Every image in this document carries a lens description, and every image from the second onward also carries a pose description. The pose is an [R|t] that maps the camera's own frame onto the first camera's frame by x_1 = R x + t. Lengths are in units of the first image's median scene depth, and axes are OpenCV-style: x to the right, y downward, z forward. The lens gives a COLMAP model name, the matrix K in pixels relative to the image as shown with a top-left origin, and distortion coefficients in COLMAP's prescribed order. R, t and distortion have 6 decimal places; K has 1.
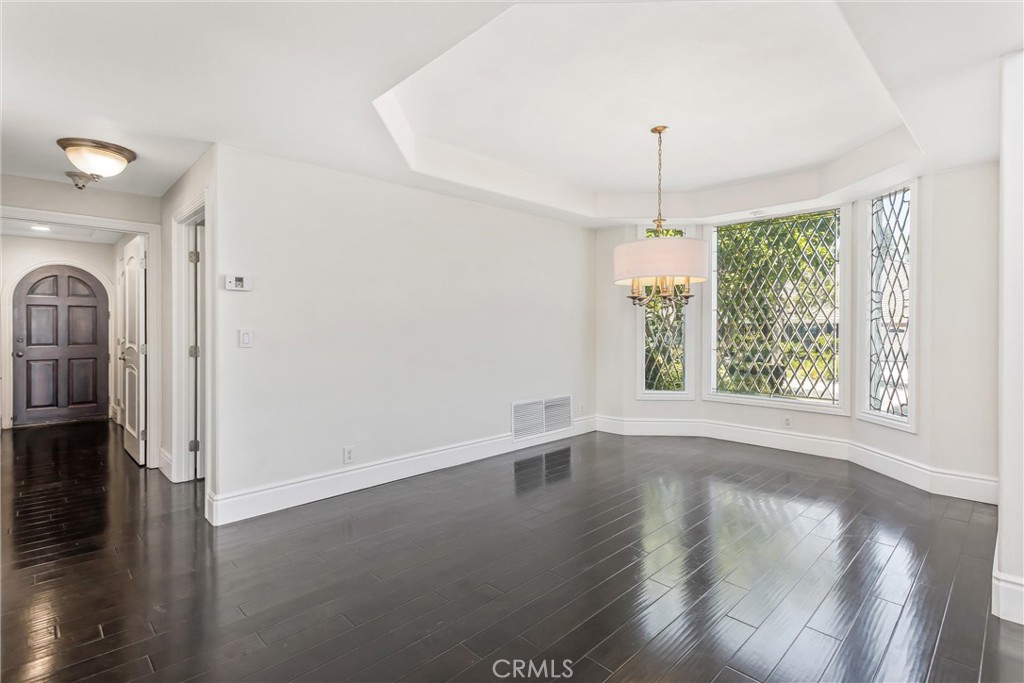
lens RADIAL K [[490.1, 0, 517.2], [0, 490.1, 337.1], [0, 0, 1]] dist [0.000840, -0.000922]
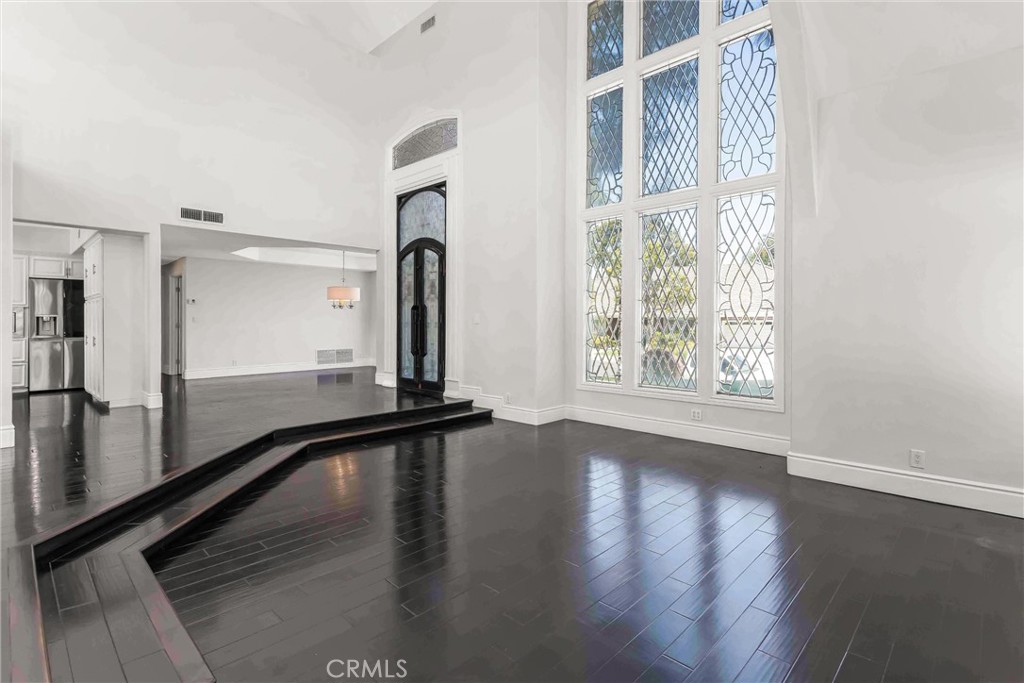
lens RADIAL K [[490.1, 0, 496.1], [0, 490.1, 323.7], [0, 0, 1]] dist [0.000840, -0.000922]
pose [[0.999595, 0.010664, 0.026381, 0.716339], [-0.010442, 0.999909, -0.008515, 0.025274], [-0.026469, 0.008236, 0.999616, -1.215548]]
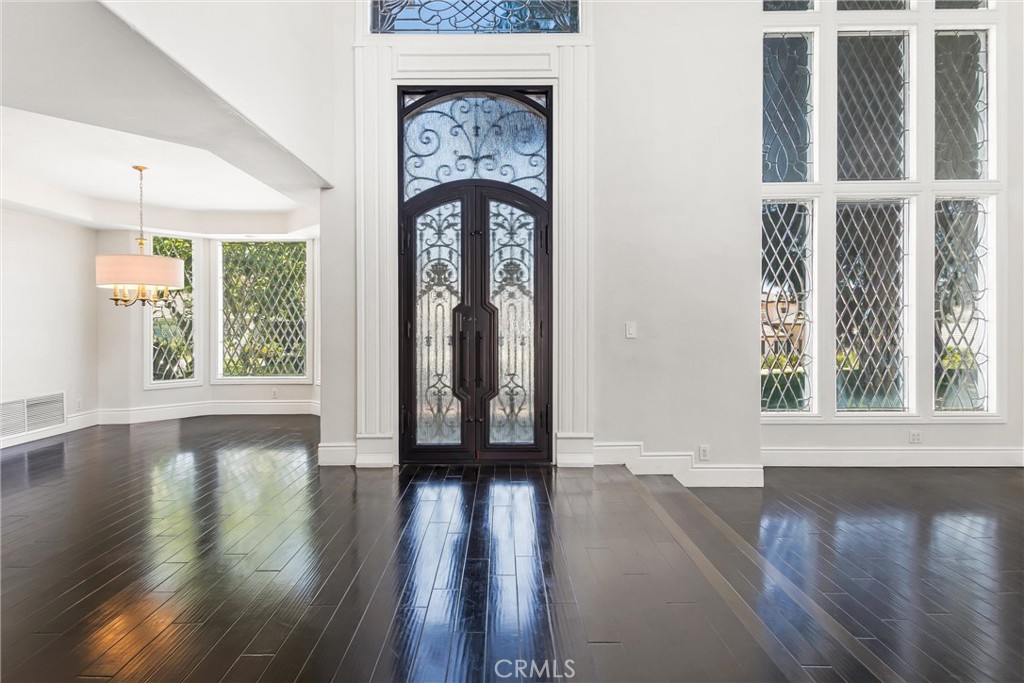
lens RADIAL K [[490.1, 0, 508.8], [0, 490.1, 332.6], [0, 0, 1]] dist [0.000840, -0.000922]
pose [[0.699626, -0.003197, 0.714502, 0.032235], [0.006076, 0.999980, -0.001475, 0.006202], [-0.714484, 0.005373, 0.699631, -0.366150]]
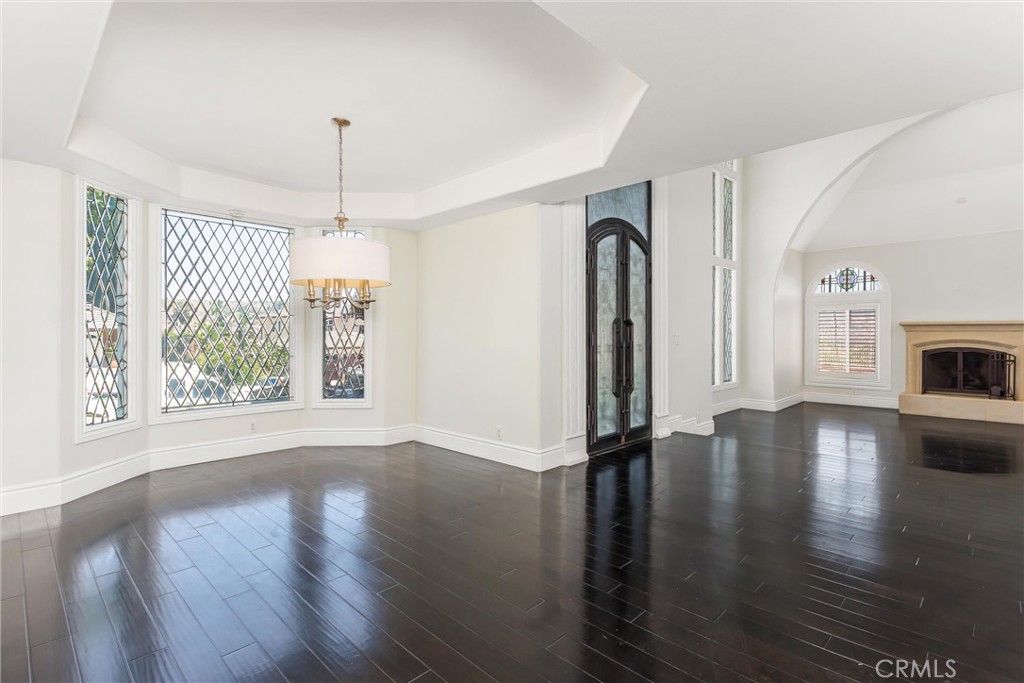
lens RADIAL K [[490.1, 0, 497.2], [0, 490.1, 333.9], [0, 0, 1]] dist [0.000840, -0.000922]
pose [[-0.003056, 0.006177, 0.999976, -0.407926], [0.009657, 0.999934, -0.006147, -0.007146], [-0.999949, 0.009638, -0.003115, 0.445607]]
